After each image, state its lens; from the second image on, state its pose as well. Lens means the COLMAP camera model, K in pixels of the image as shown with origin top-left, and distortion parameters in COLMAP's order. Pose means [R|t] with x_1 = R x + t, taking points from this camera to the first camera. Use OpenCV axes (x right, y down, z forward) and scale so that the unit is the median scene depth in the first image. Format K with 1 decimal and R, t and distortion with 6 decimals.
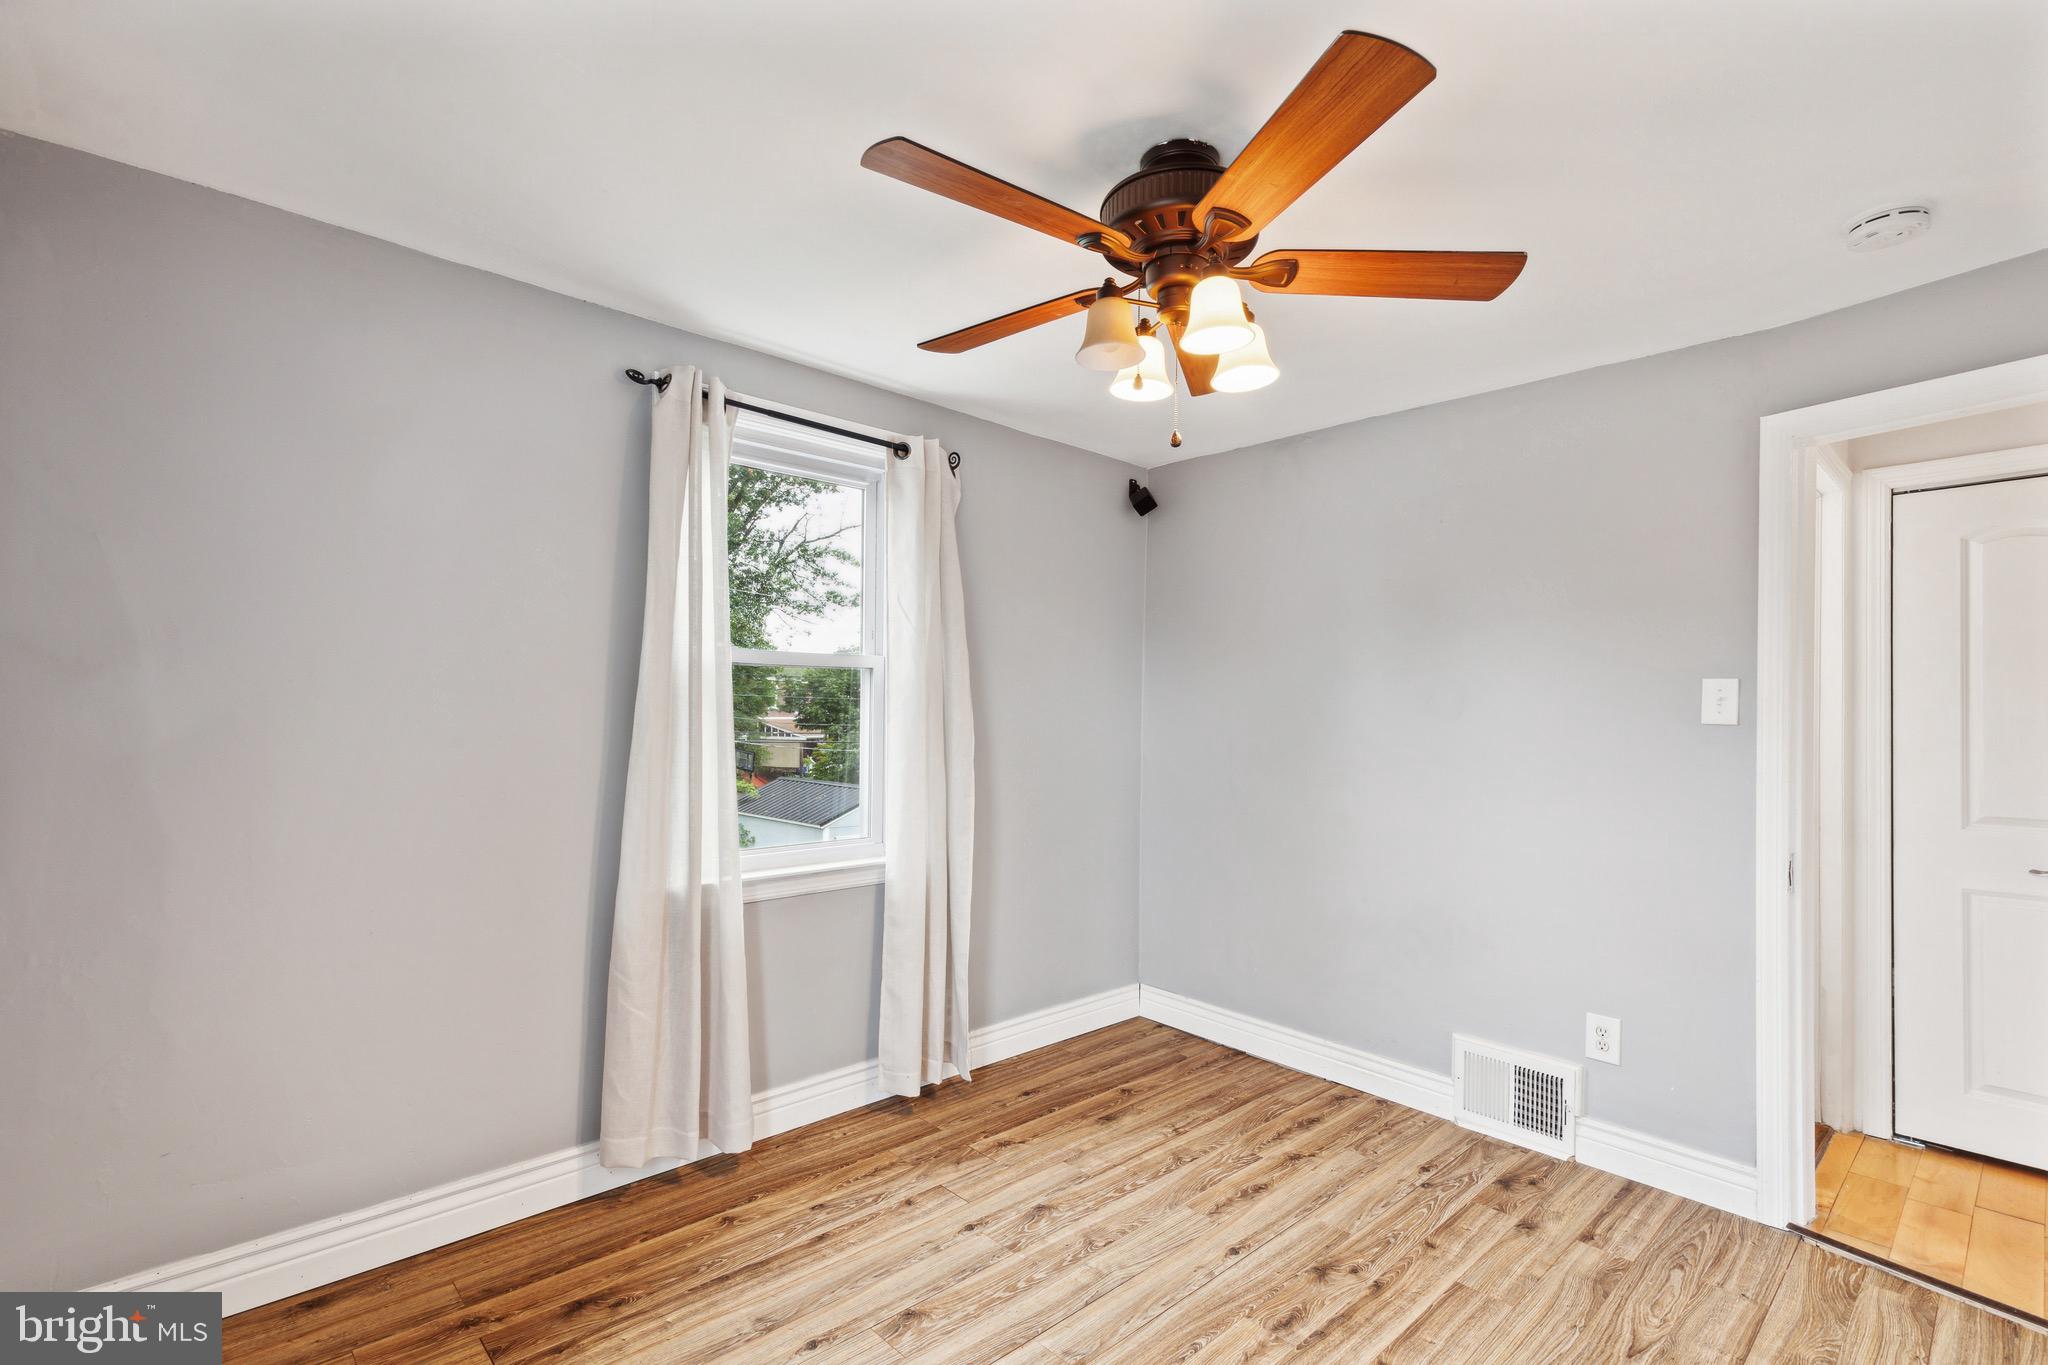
lens RADIAL K [[955.9, 0, 1036.1], [0, 955.9, 695.7], [0, 0, 1]] dist [0.012313, -0.003623]
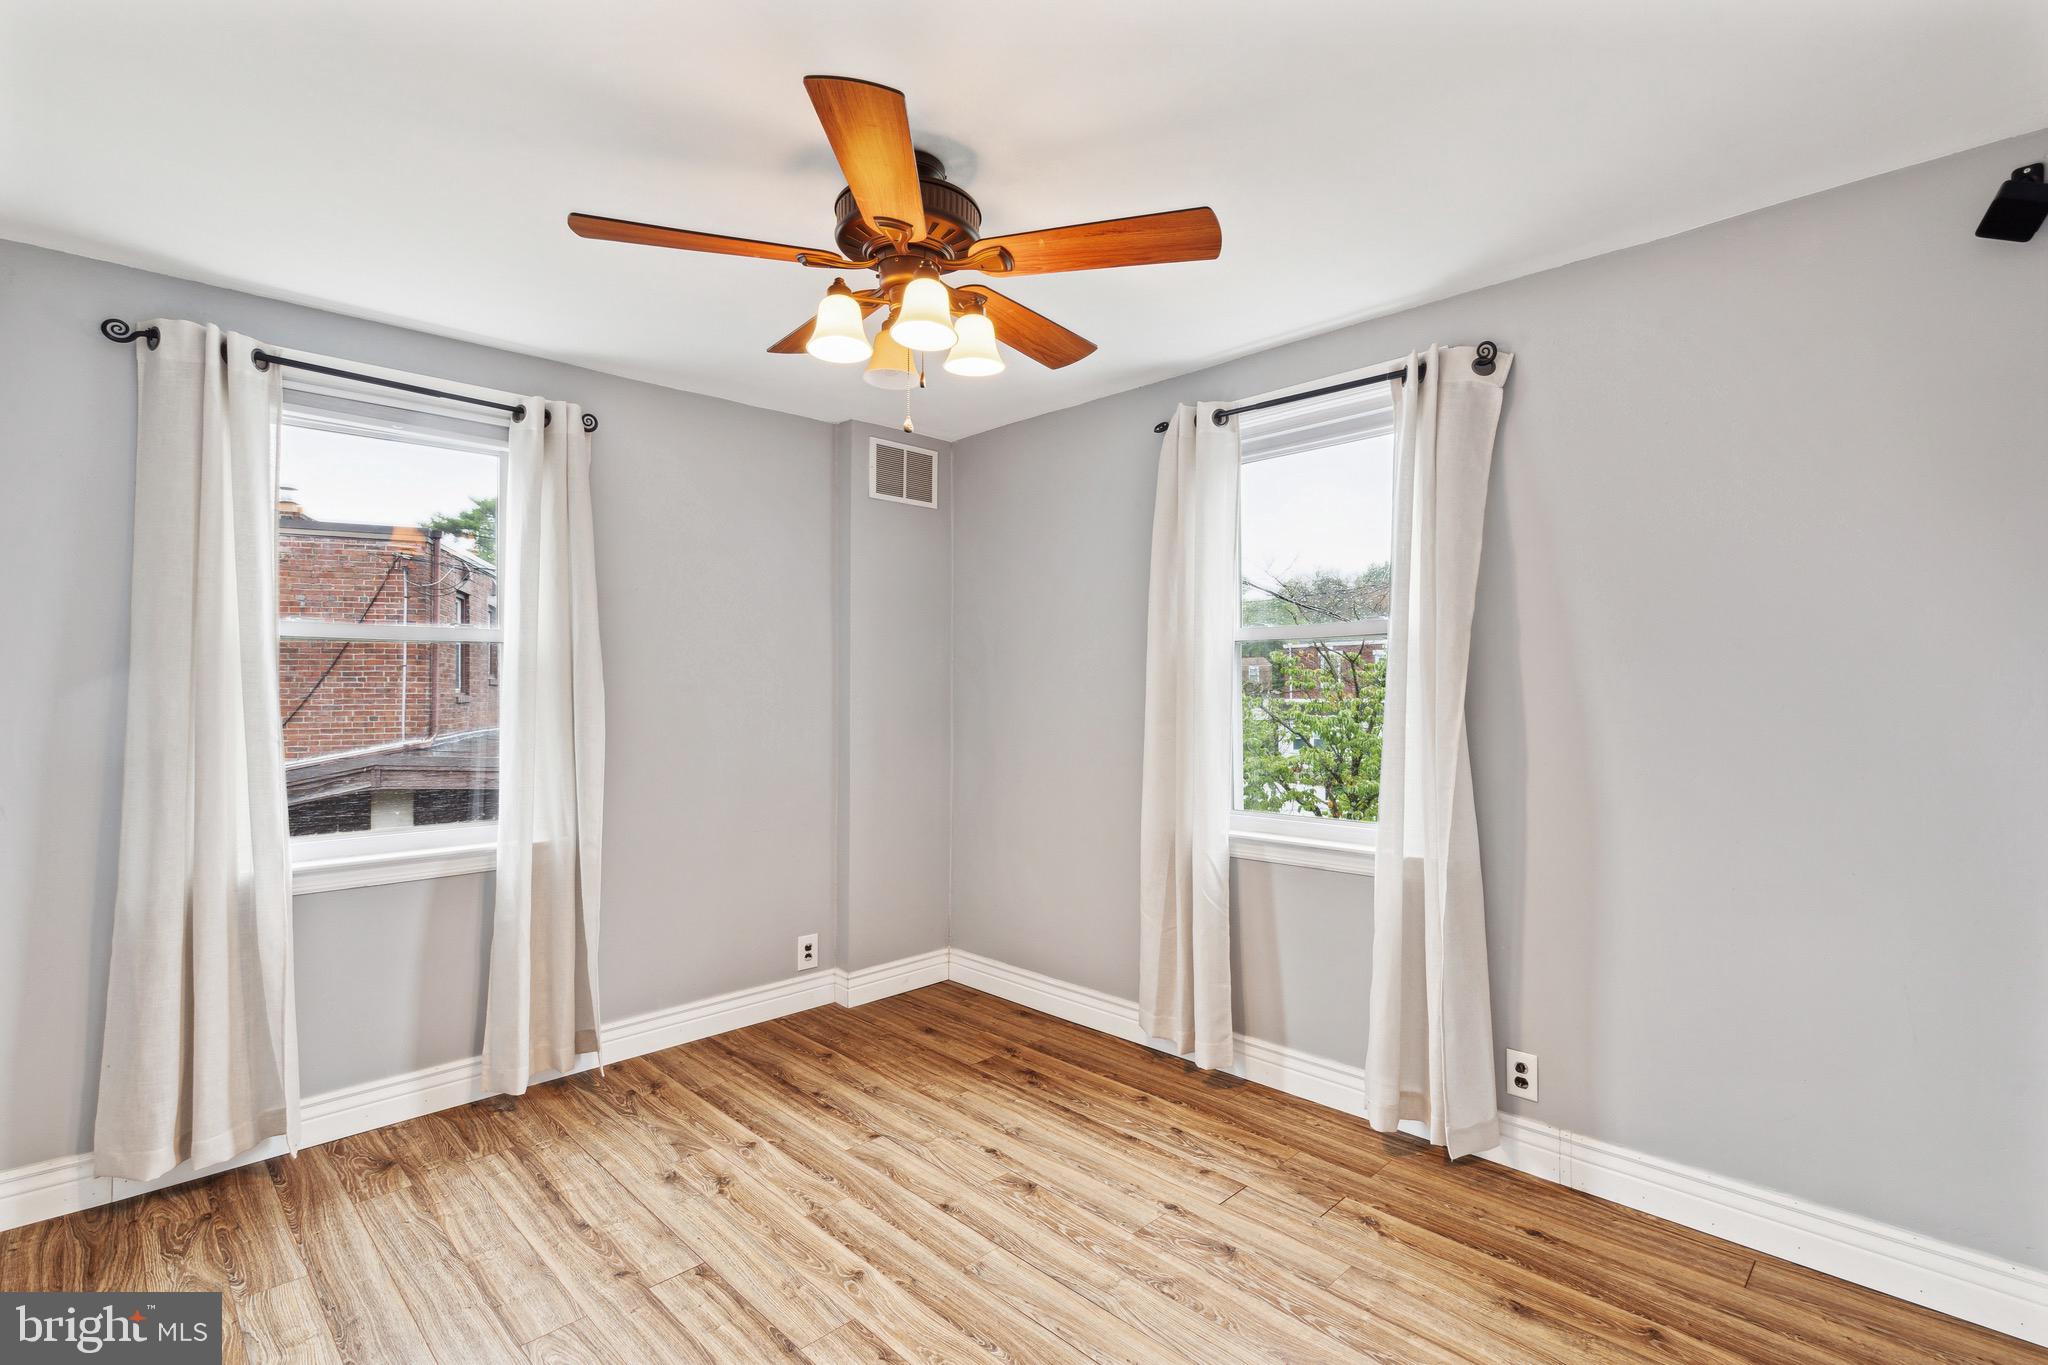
lens RADIAL K [[955.9, 0, 1019.4], [0, 955.9, 690.8], [0, 0, 1]] dist [0.012313, -0.003623]
pose [[0.009596, -0.010698, -0.999897, 0.881849], [0.020437, 0.999736, -0.010500, 0.030617], [0.999745, -0.020334, 0.009812, 0.810475]]
